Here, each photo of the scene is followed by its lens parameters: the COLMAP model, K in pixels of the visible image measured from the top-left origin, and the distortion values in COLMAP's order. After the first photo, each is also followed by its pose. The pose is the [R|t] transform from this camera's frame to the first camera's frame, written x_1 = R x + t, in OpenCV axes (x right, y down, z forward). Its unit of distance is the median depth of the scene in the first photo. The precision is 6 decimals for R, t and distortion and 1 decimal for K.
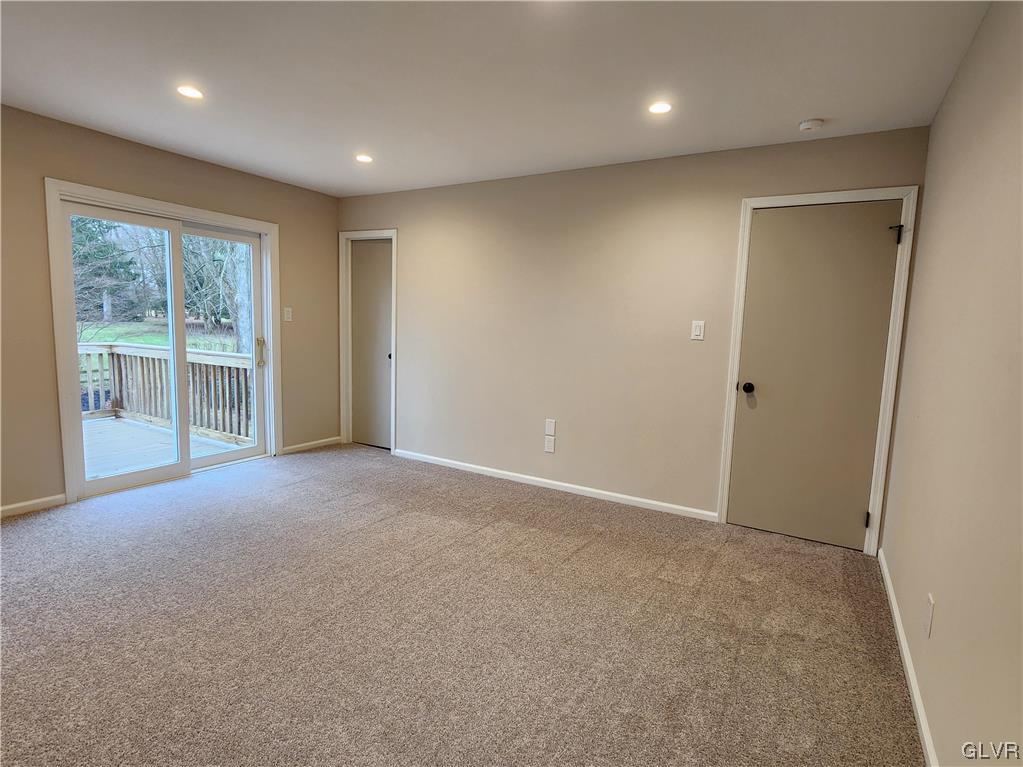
lens RADIAL K [[536.8, 0, 511.5], [0, 536.8, 383.5], [0, 0, 1]] dist [-0.000179, -0.000005]
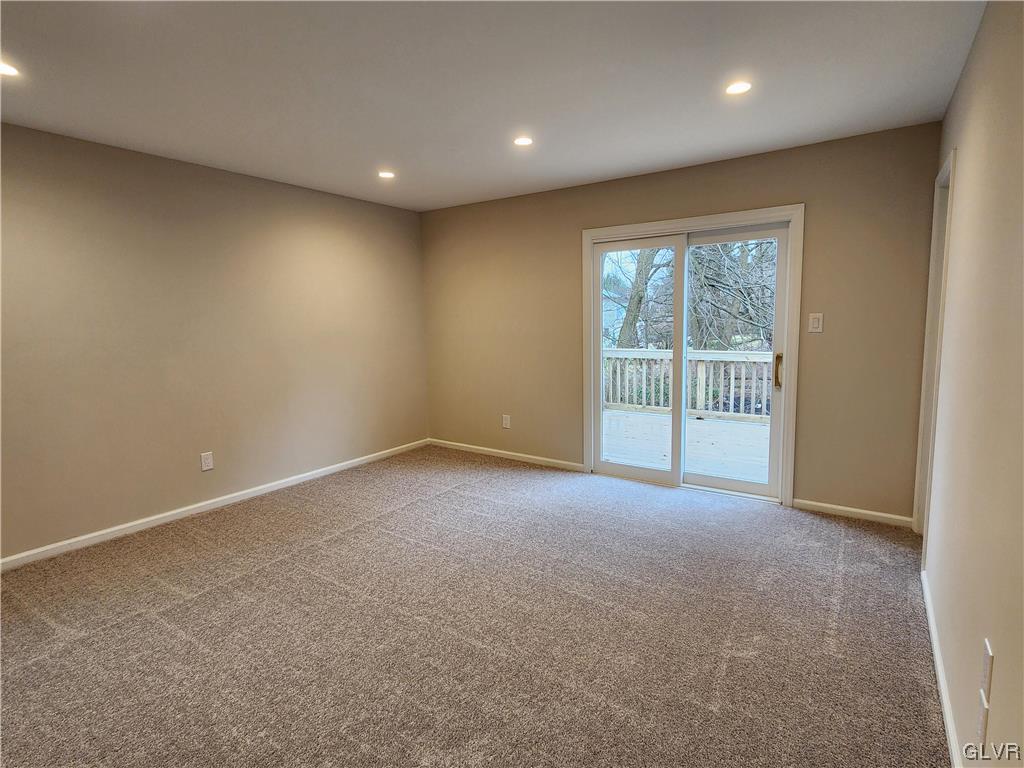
lens RADIAL K [[529.2, 0, 512.0], [0, 529.2, 384.0], [0, 0, 1]] dist [-0.031521, -0.000255]
pose [[-0.084053, 0.094245, -0.991994, 0.367547], [-0.098759, 0.989828, 0.102407, -0.085790], [0.991555, 0.106576, -0.073890, 0.715679]]
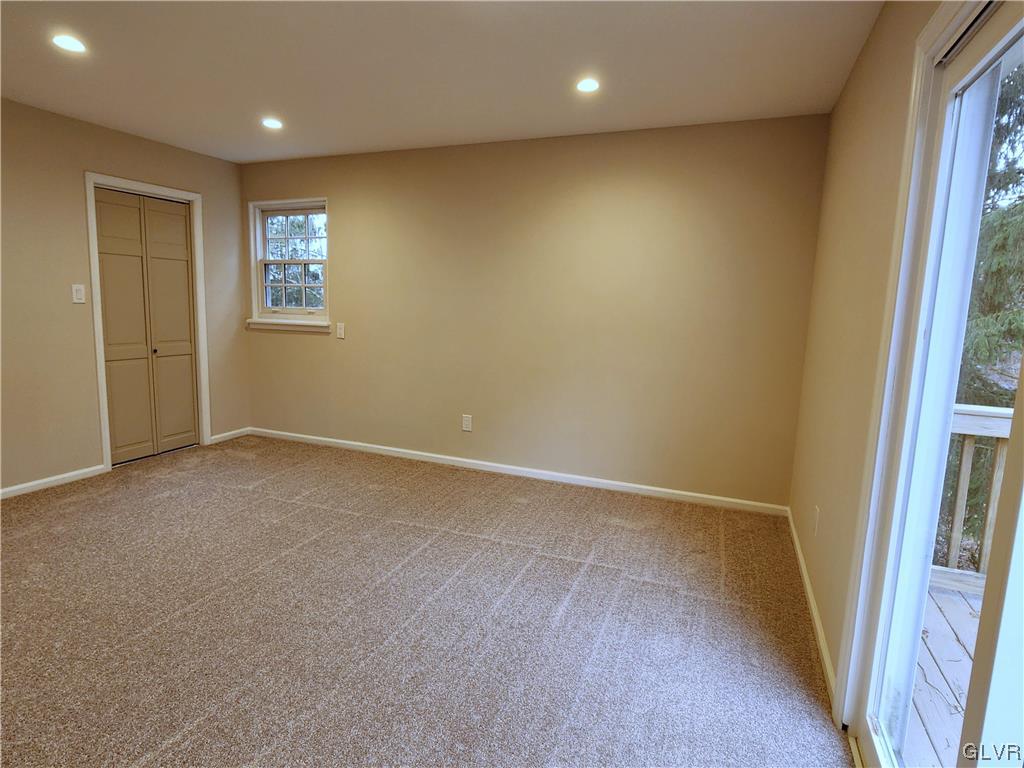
lens RADIAL K [[529.2, 0, 512.0], [0, 529.2, 384.0], [0, 0, 1]] dist [-0.031521, -0.000255]
pose [[-0.989684, -0.045230, -0.135939, -0.398335], [-0.078697, 0.964514, 0.252029, -0.150017], [0.119716, 0.260127, -0.958124, 1.107540]]
